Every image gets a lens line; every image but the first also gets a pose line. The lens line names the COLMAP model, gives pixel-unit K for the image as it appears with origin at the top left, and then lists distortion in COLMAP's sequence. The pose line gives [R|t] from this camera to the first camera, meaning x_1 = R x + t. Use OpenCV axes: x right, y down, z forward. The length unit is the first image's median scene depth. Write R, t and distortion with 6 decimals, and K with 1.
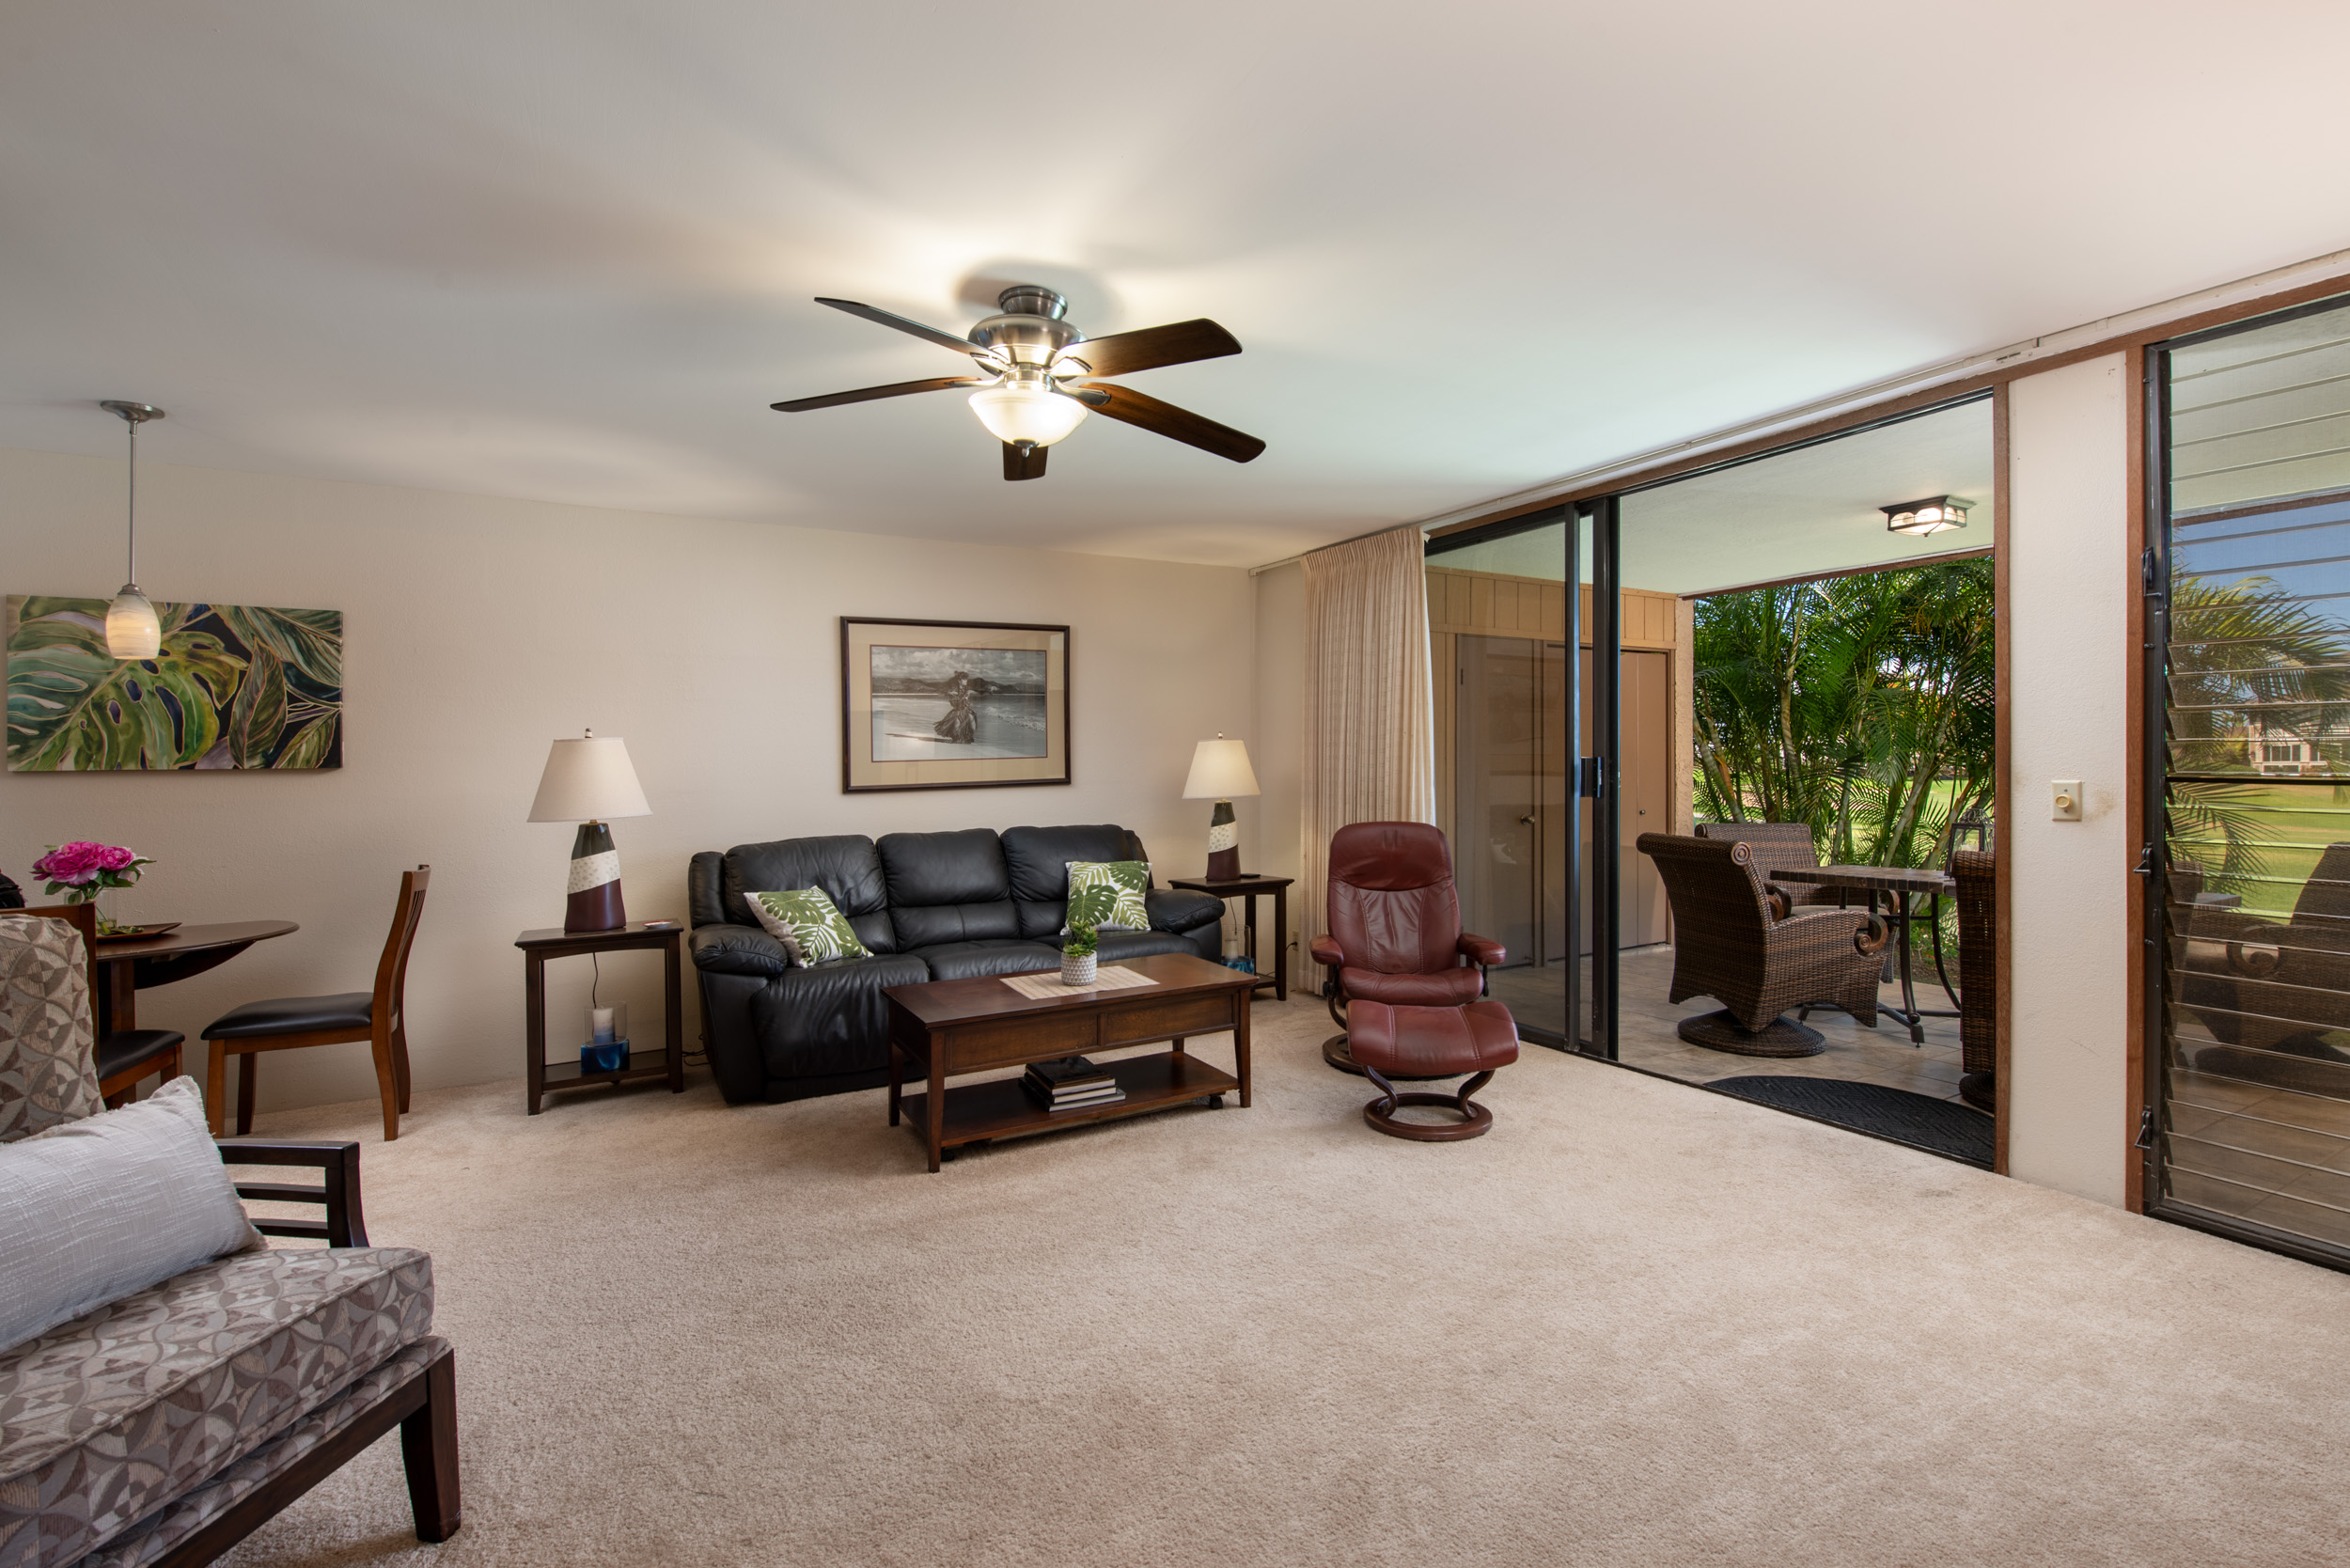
lens RADIAL K [[996.0, 0, 1181.7], [0, 996.0, 769.7], [0, 0, 1]] dist [0.001034, 0.000055]
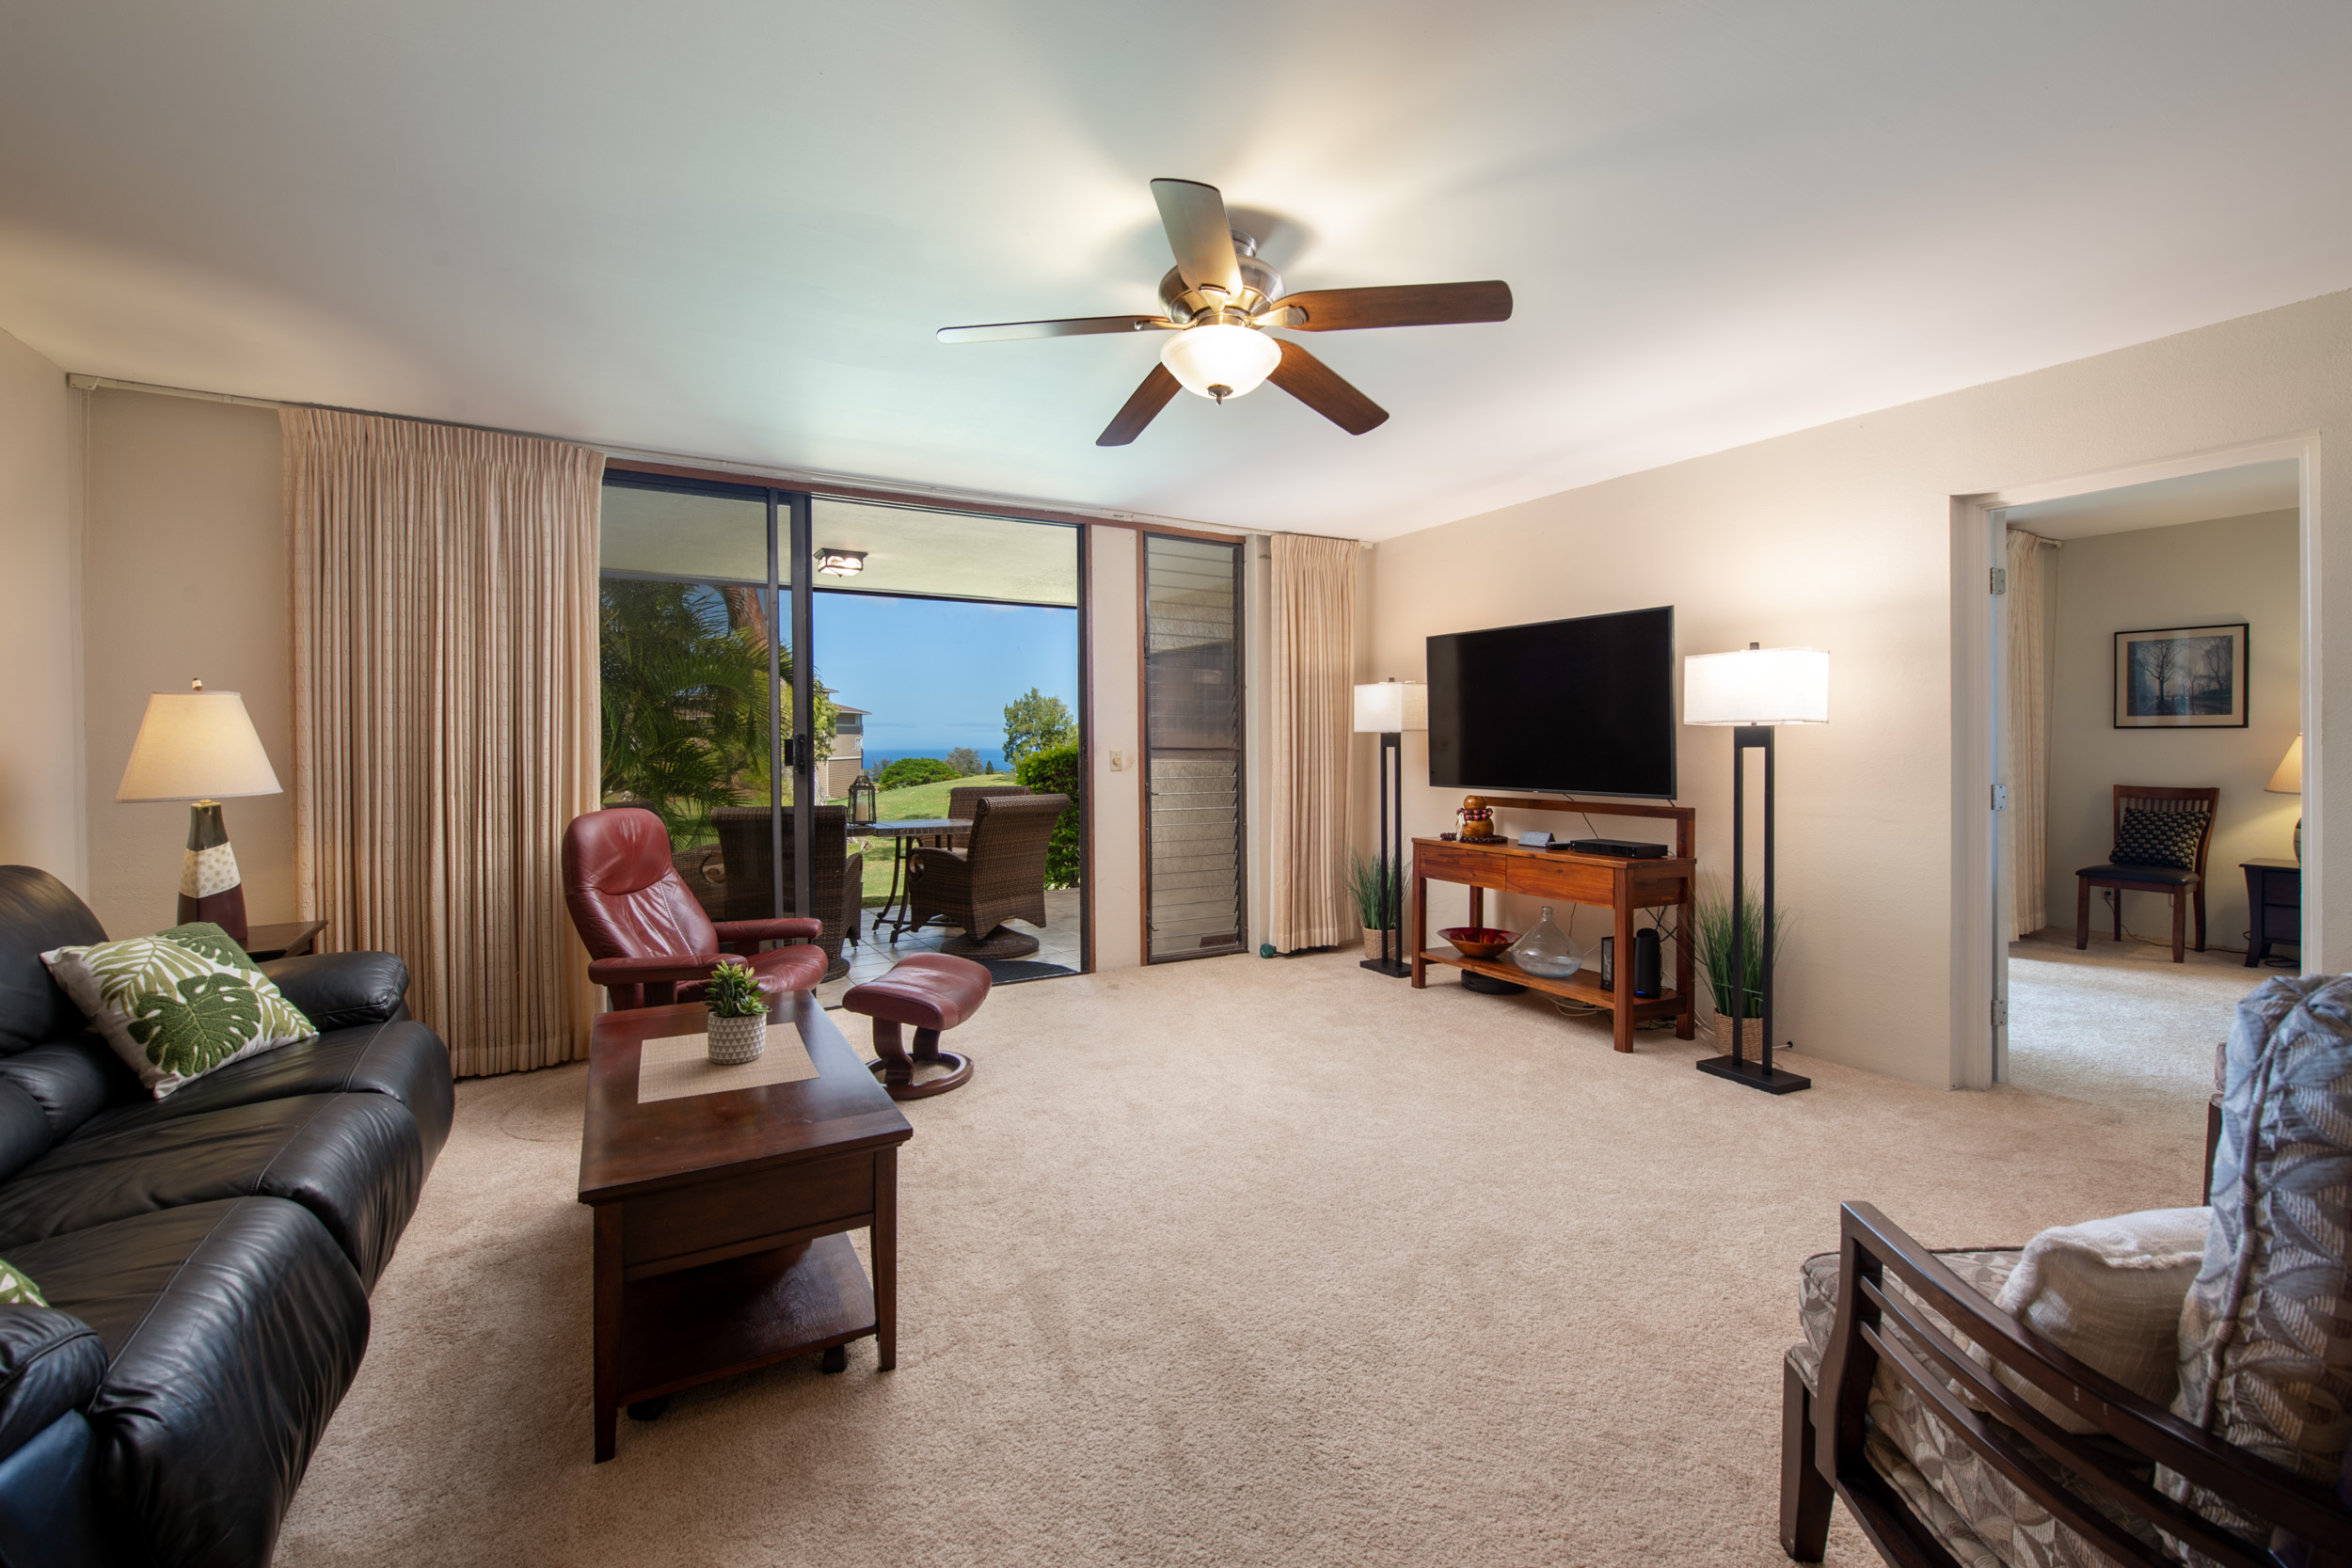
lens RADIAL K [[976.3, 0, 1169.7], [0, 976.3, 751.9], [0, 0, 1]] dist [-0.001368, -0.000099]
pose [[0.028044, 0.003430, 0.999601, -0.558146], [0.018643, 0.999818, -0.003954, 0.016669], [-0.999433, 0.018746, 0.027975, 0.517641]]
